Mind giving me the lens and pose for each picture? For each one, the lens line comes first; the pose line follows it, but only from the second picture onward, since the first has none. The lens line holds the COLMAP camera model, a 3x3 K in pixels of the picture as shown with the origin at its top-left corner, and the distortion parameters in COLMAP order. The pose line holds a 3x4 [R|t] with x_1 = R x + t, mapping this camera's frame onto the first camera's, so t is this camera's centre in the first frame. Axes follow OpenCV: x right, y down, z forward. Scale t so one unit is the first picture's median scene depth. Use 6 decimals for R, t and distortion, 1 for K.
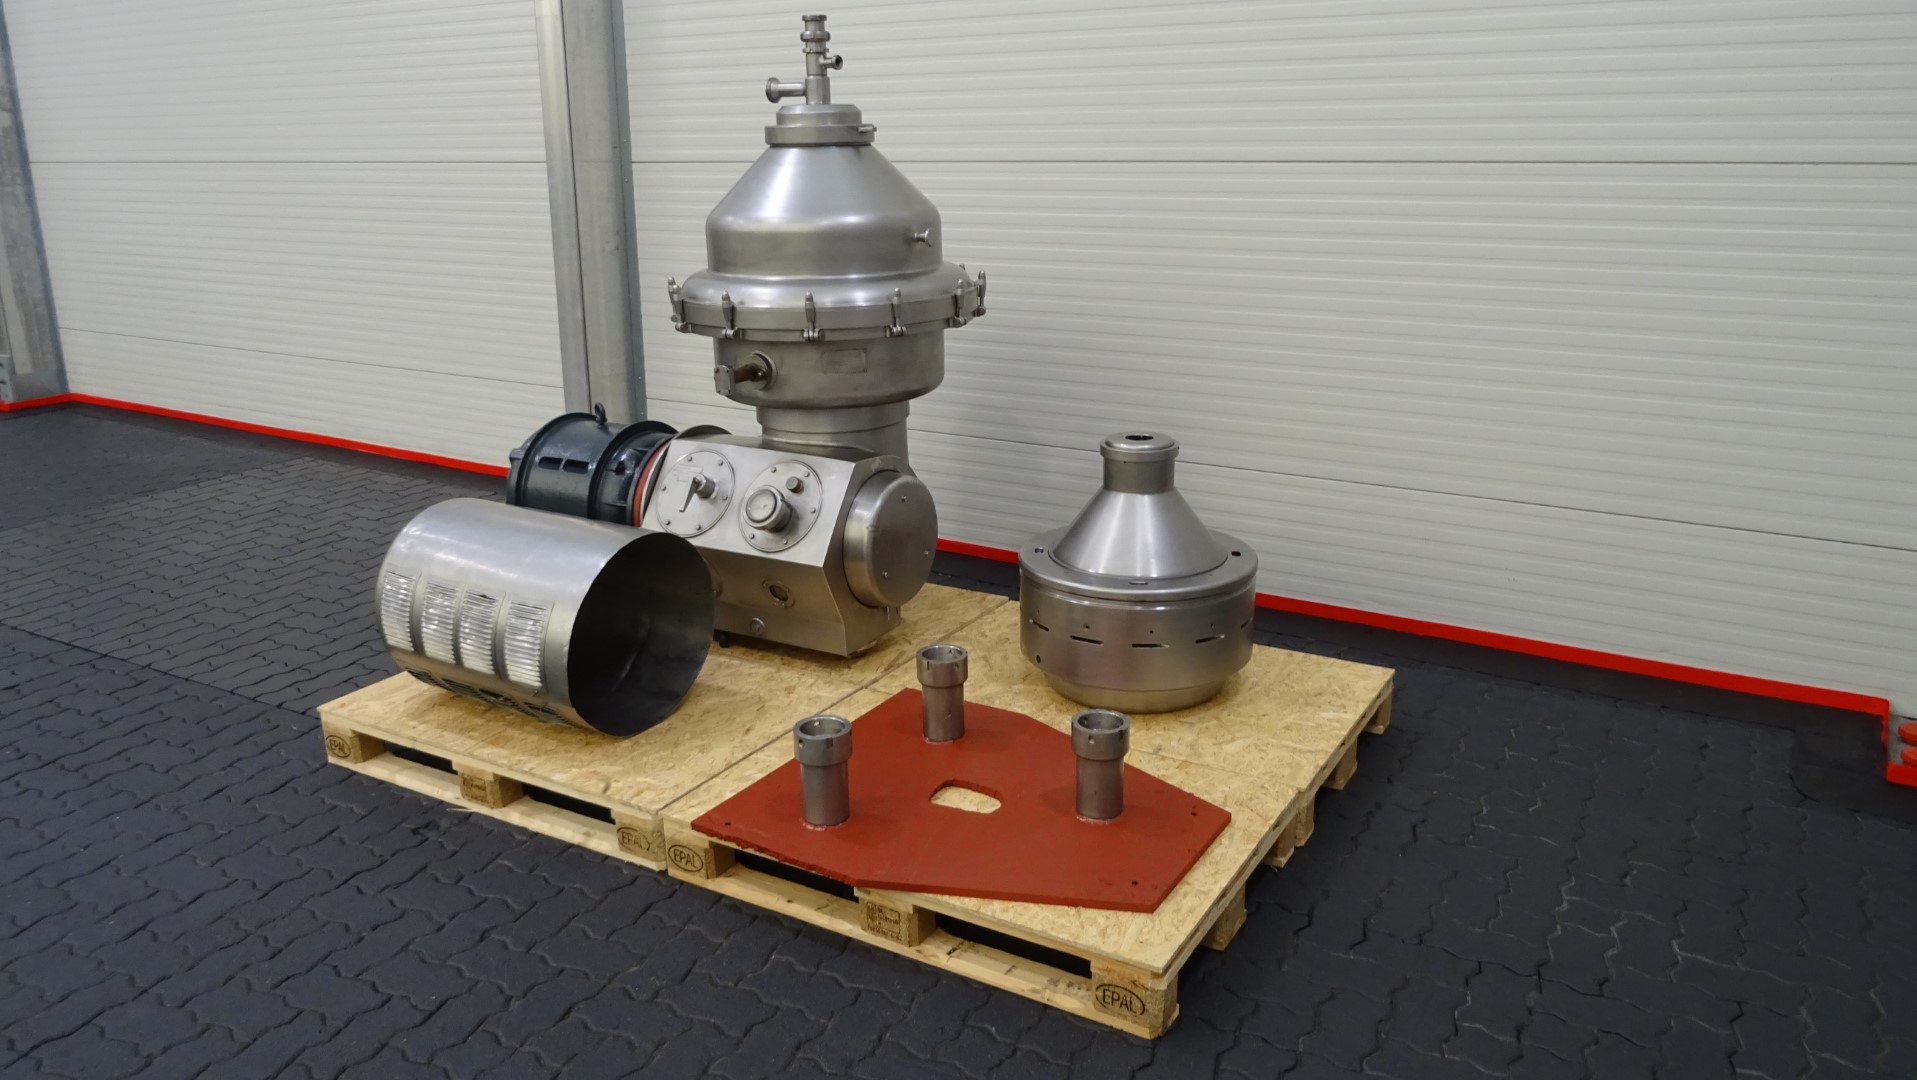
lens RADIAL K [[1429.2, 0, 999.9], [0, 1429.2, 541.7], [0, 0, 1]] dist [0.001631, 0.000947]
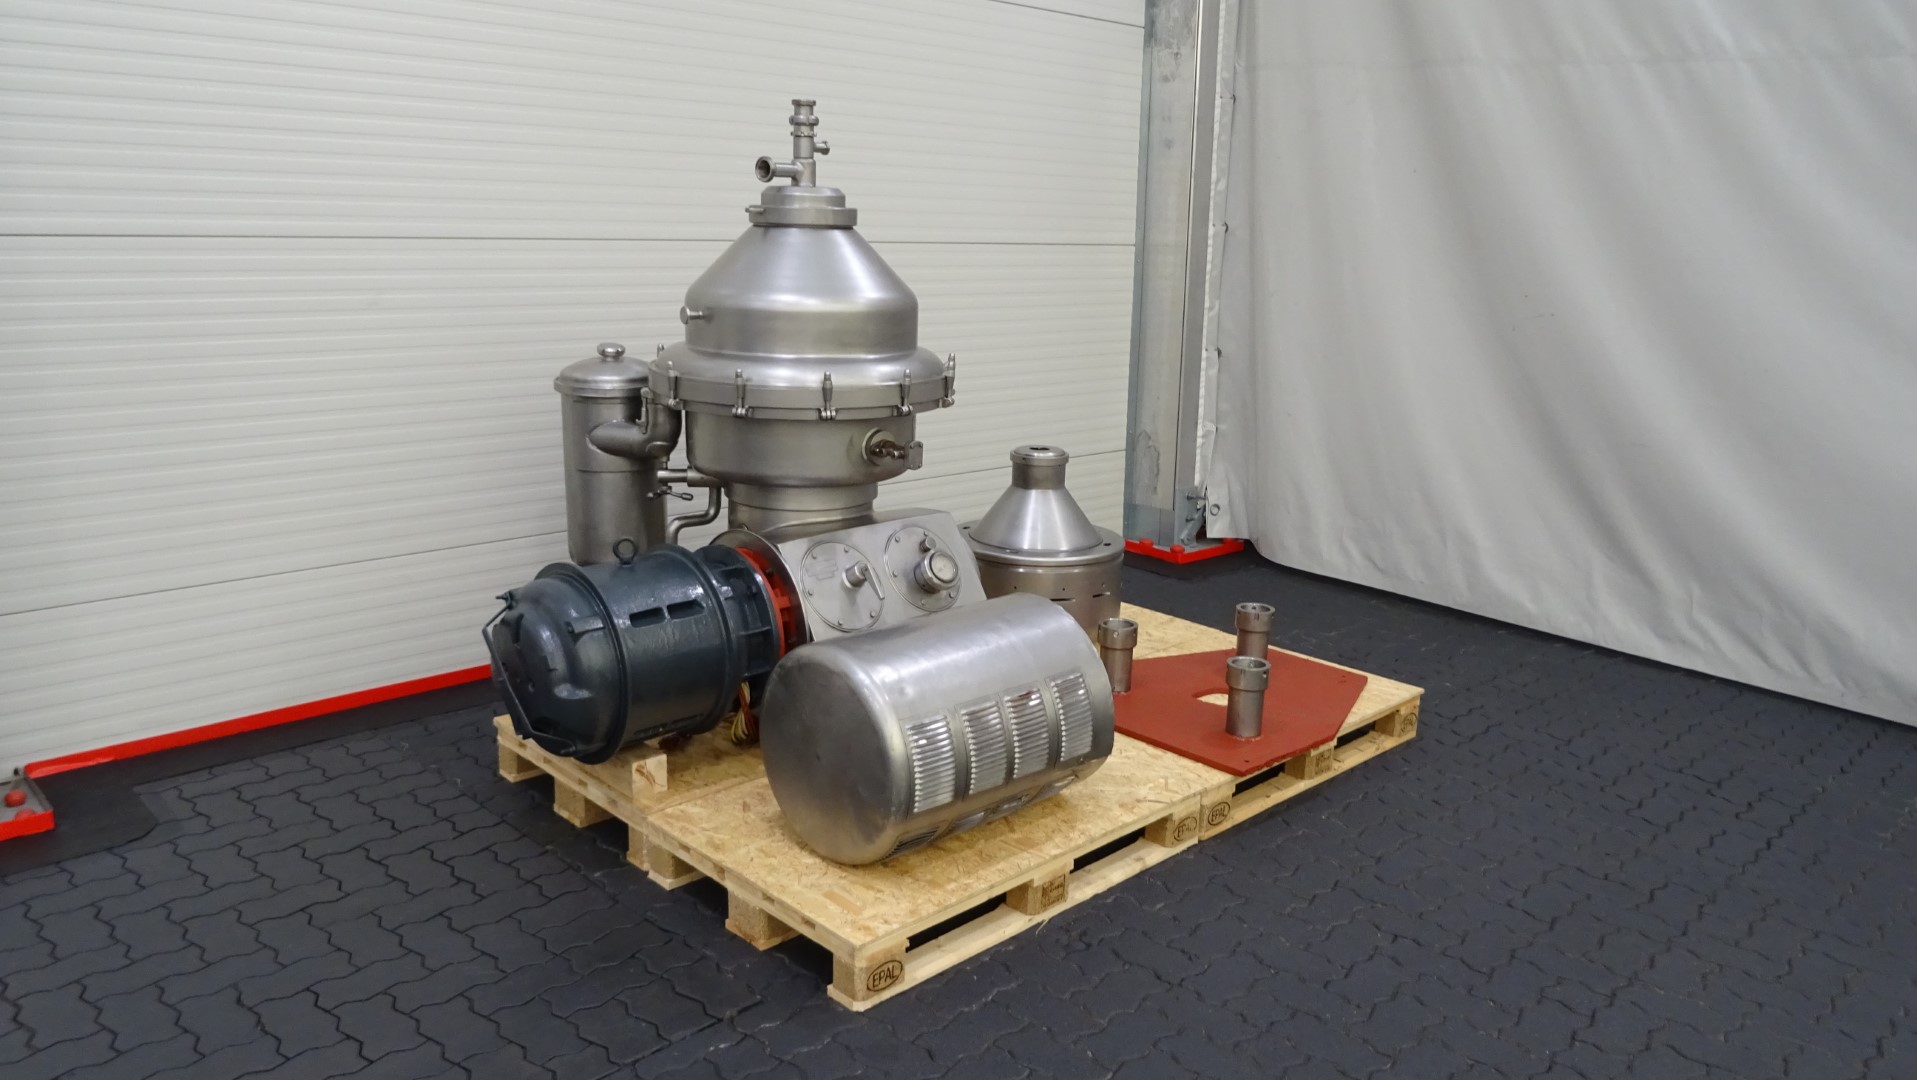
lens RADIAL K [[1429.2, 0, 999.9], [0, 1429.2, 541.7], [0, 0, 1]] dist [0.001631, 0.000947]
pose [[0.201065, -0.189448, 0.961084, -1.133303], [0.234471, 0.961908, 0.140557, -0.177252], [-0.951103, 0.197086, 0.237826, 0.690050]]
